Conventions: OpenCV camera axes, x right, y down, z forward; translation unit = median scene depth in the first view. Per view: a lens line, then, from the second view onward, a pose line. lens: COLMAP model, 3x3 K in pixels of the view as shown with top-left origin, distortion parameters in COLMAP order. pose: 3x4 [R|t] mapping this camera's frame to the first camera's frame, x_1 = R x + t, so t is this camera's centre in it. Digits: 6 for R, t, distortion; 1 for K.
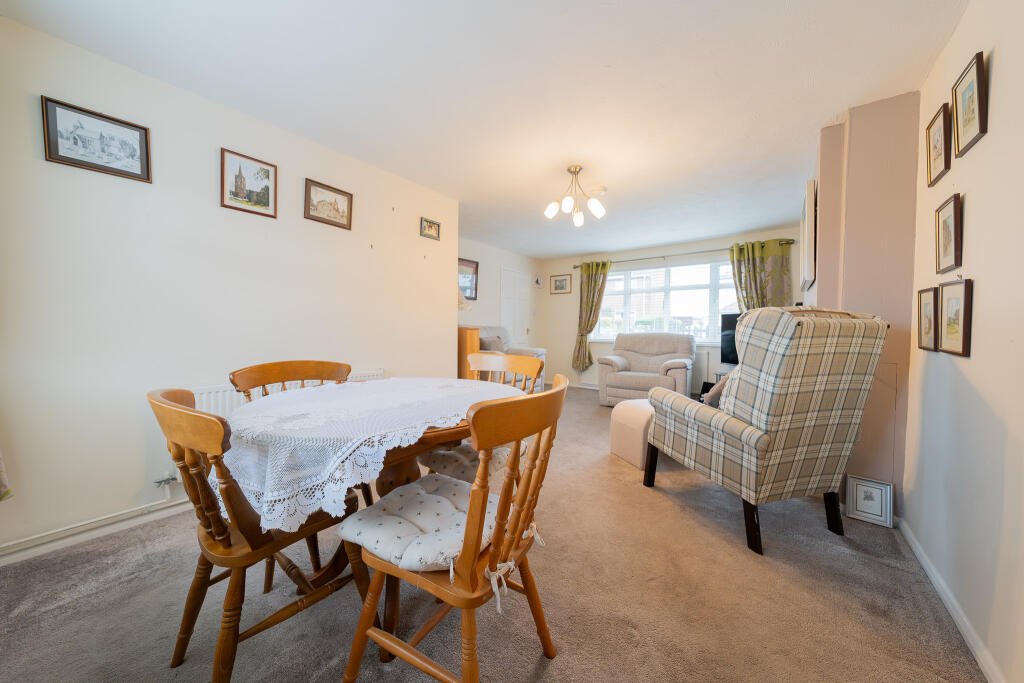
lens RADIAL K [[351.3, 0, 510.1], [0, 351.3, 337.5], [0, 0, 1]] dist [-0.000617, 0.000037]
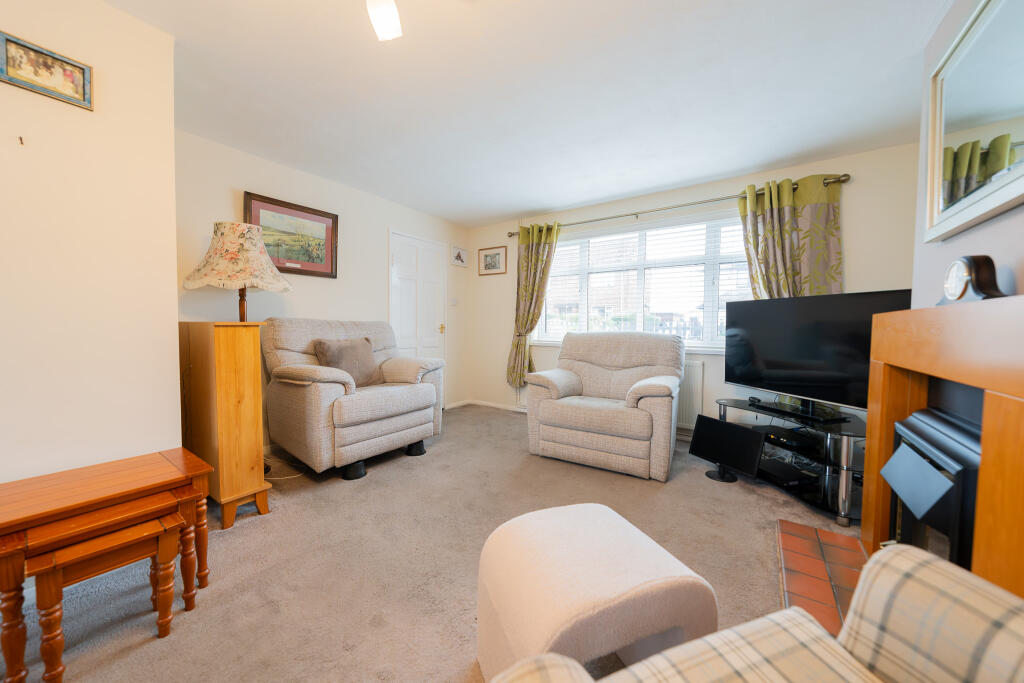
lens RADIAL K [[351.3, 0, 514.7], [0, 351.3, 339.9], [0, 0, 1]] dist [-0.000617, 0.000037]
pose [[0.998253, -0.001219, 0.059063, 0.184573], [0.000274, 0.999872, 0.016007, -0.009659], [-0.059075, -0.015963, 0.998126, 0.382679]]
